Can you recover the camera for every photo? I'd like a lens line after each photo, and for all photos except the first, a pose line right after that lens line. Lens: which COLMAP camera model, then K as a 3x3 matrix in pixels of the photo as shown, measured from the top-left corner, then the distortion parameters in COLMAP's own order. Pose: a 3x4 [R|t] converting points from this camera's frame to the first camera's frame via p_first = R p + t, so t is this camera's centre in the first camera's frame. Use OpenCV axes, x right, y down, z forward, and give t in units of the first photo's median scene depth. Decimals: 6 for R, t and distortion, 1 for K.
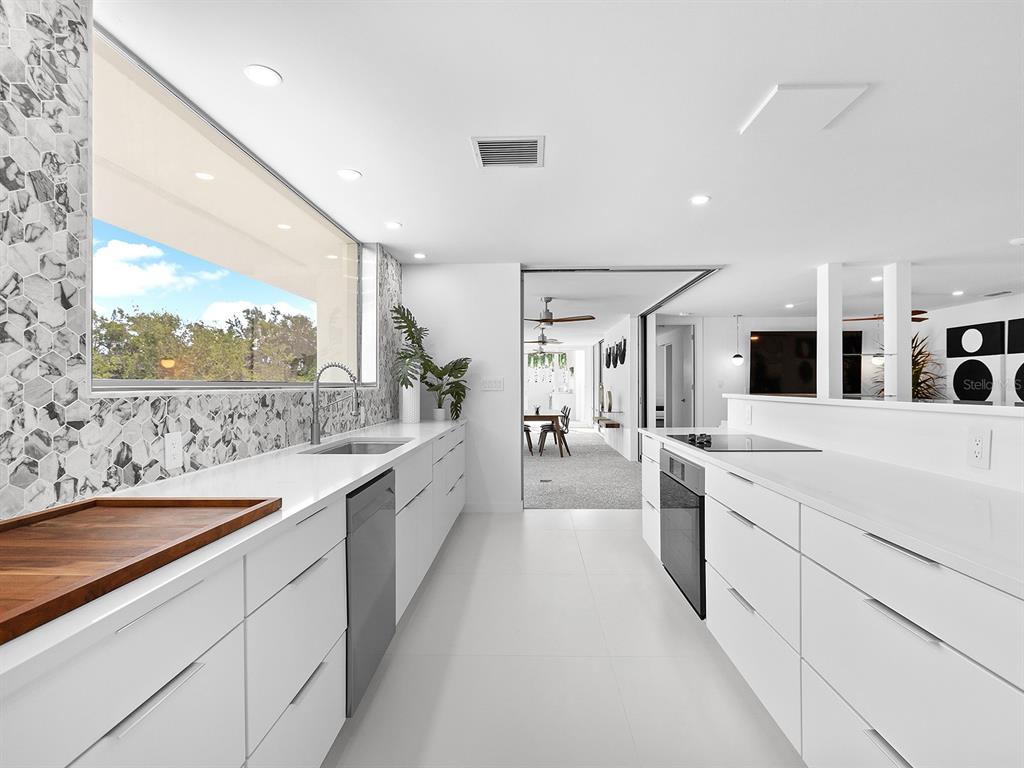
lens RADIAL K [[516.2, 0, 530.4], [0, 516.2, 380.2], [0, 0, 1]] dist [0.004541, -0.002601]
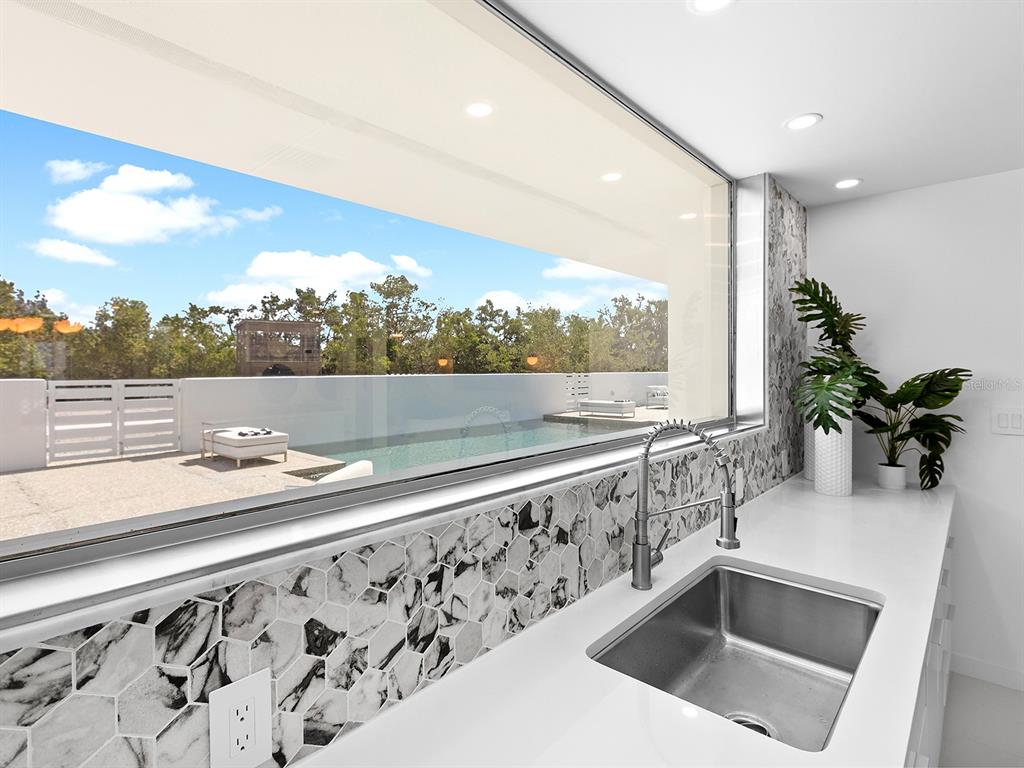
lens RADIAL K [[516.2, 0, 489.3], [0, 516.2, 364.9], [0, 0, 1]] dist [0.004541, -0.002601]
pose [[0.730163, 0.001598, -0.683271, -0.208244], [0.004700, 0.999962, 0.007361, -0.096891], [0.683256, -0.008586, 0.730128, 0.604344]]
